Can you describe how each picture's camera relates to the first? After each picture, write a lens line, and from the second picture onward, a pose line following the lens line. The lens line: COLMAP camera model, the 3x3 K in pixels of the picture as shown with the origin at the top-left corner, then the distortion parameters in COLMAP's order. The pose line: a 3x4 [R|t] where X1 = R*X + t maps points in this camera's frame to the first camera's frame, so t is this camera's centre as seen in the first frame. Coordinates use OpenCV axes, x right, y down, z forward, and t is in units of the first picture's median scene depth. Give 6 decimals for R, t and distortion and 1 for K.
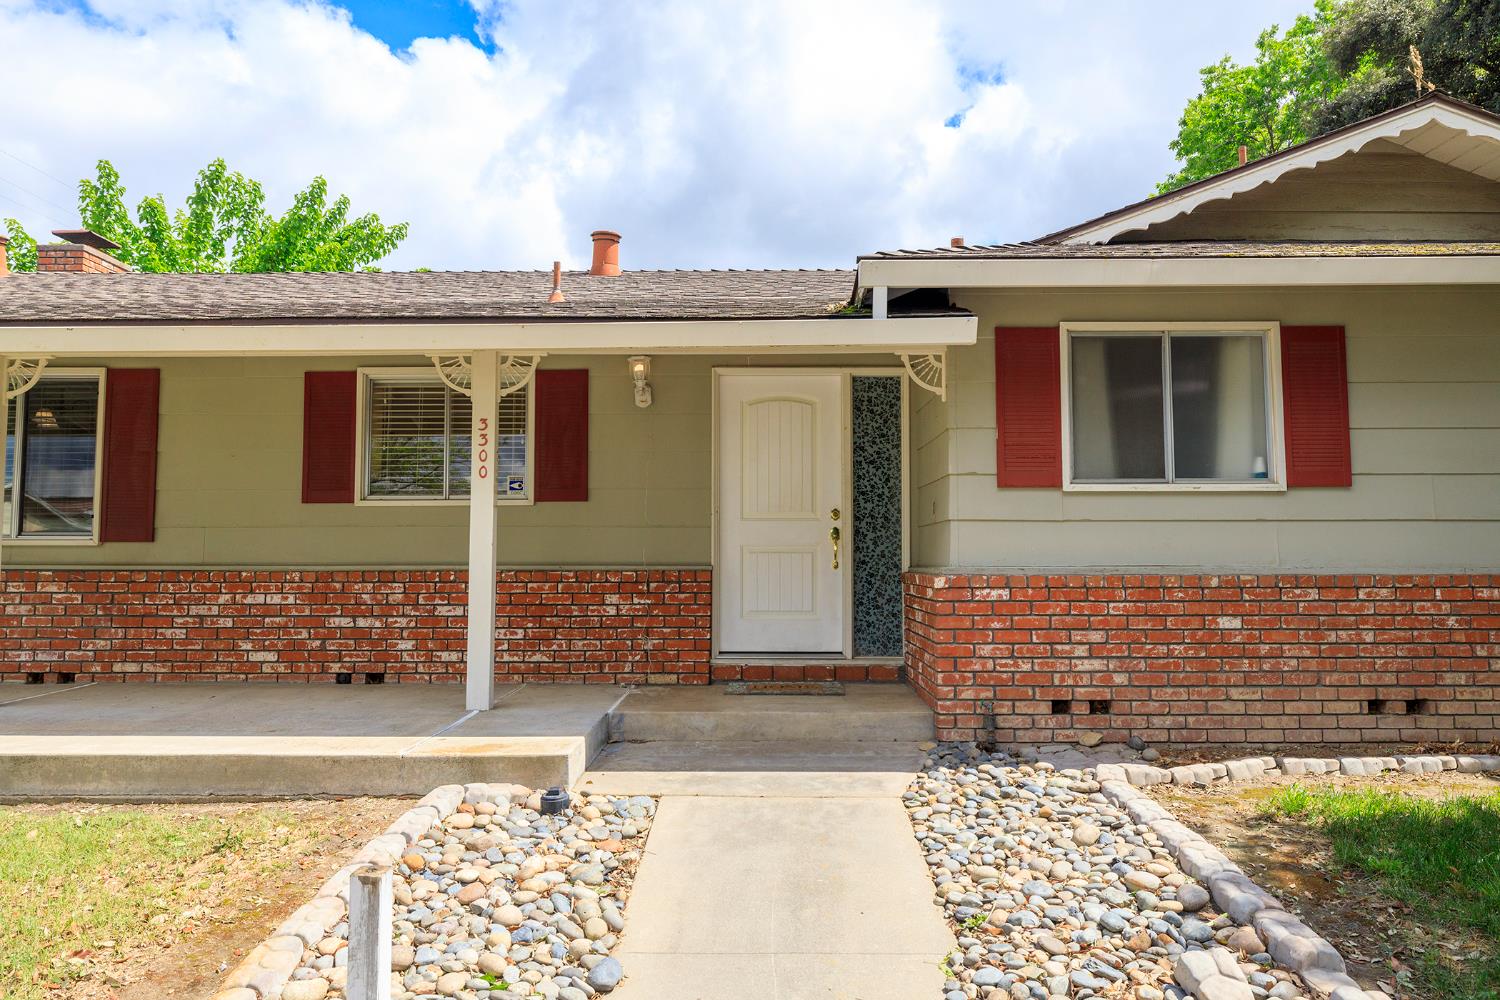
lens RADIAL K [[1013.9, 0, 747.9], [0, 1013.9, 490.9], [0, 0, 1]] dist [-0.000083, -0.000456]
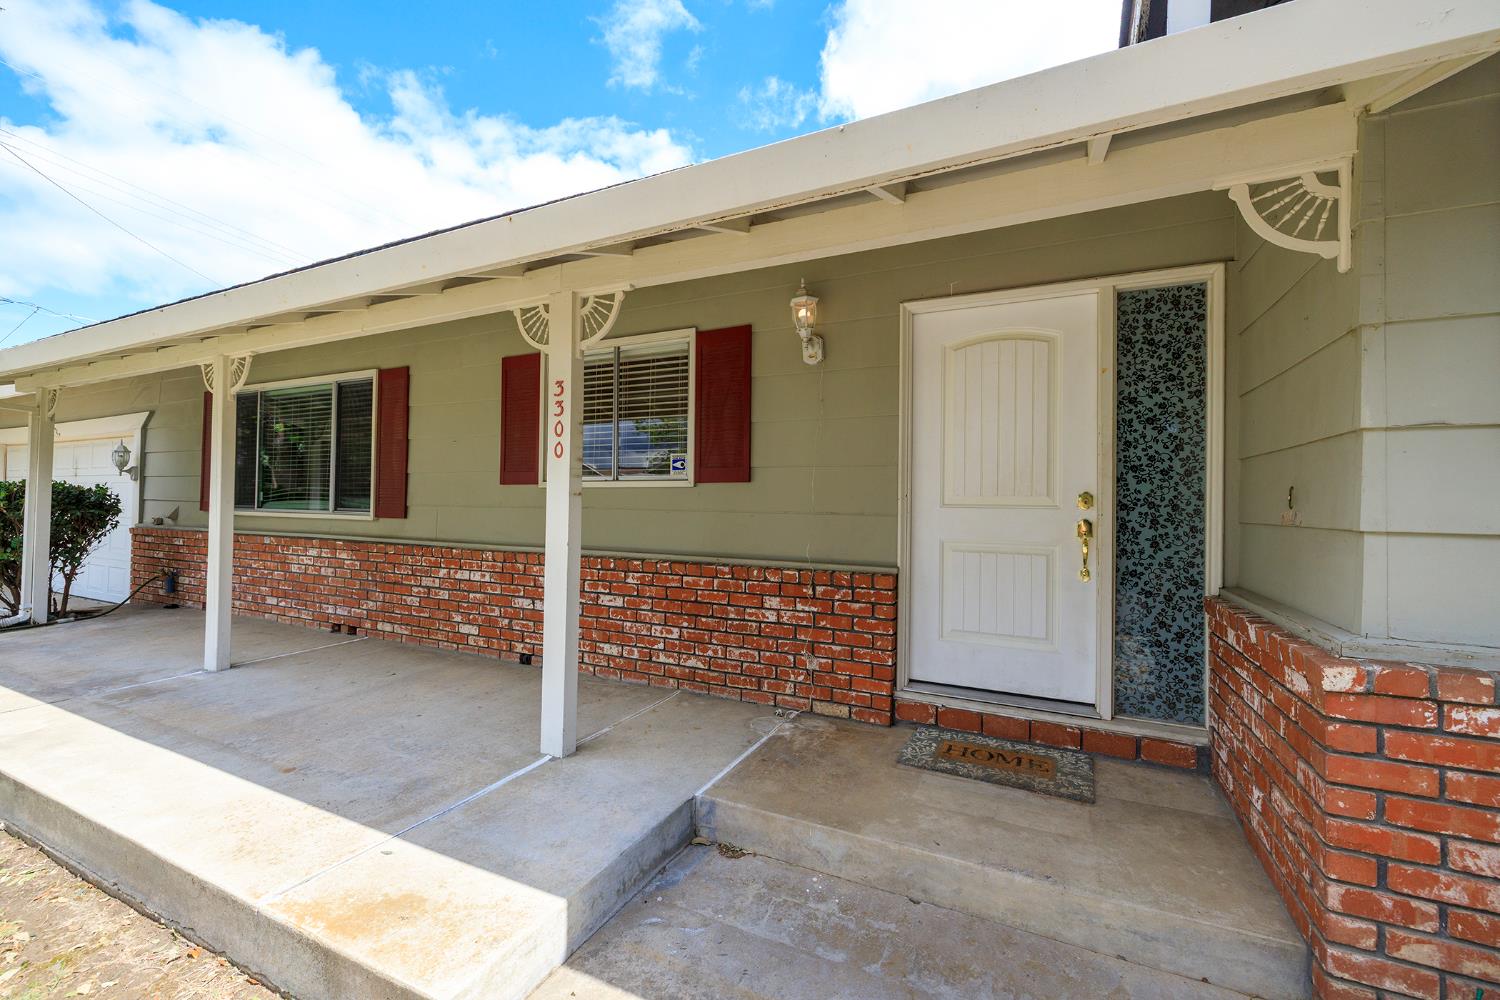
lens RADIAL K [[623.1, 0, 741.2], [0, 623.1, 492.6], [0, 0, 1]] dist [-0.001947, 0.000220]
pose [[0.900665, 0.005254, -0.434482, 0.061488], [0.015447, 0.998908, 0.044102, -0.004112], [0.434239, -0.046433, 0.899600, 0.542078]]
